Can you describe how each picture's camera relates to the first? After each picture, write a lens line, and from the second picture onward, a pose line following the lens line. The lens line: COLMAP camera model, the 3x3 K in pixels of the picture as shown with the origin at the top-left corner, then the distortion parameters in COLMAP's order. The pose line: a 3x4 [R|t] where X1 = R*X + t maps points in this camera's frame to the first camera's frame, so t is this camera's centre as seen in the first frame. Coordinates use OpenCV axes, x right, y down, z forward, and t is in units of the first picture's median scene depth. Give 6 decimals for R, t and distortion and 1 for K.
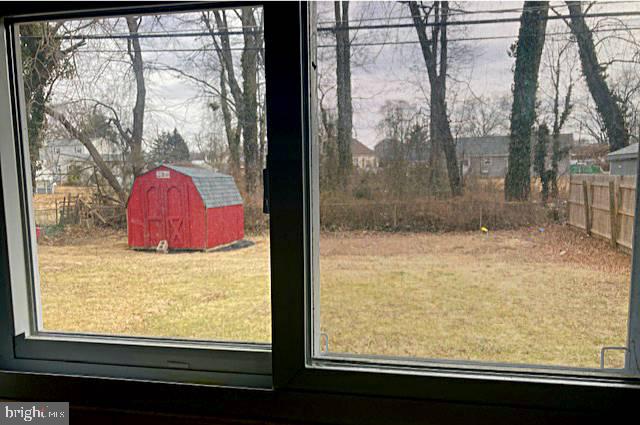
lens RADIAL K [[523.0, 0, 323.9], [0, 523.0, 239.5], [0, 0, 1]] dist [0.010338, -0.005872]
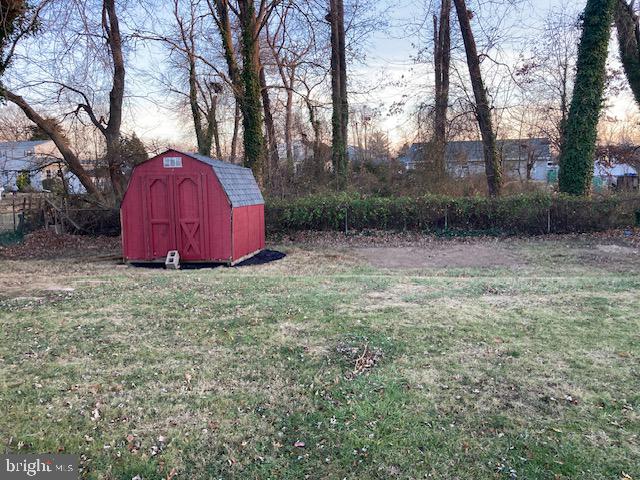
lens RADIAL K [[524.1, 0, 319.1], [0, 524.1, 236.8], [0, 0, 1]] dist [0.051303, -0.060969]
pose [[0.997557, -0.007695, 0.069434, -0.121626], [0.009116, 0.999755, -0.020179, -0.001354], [-0.069262, 0.020763, 0.997382, 0.194331]]
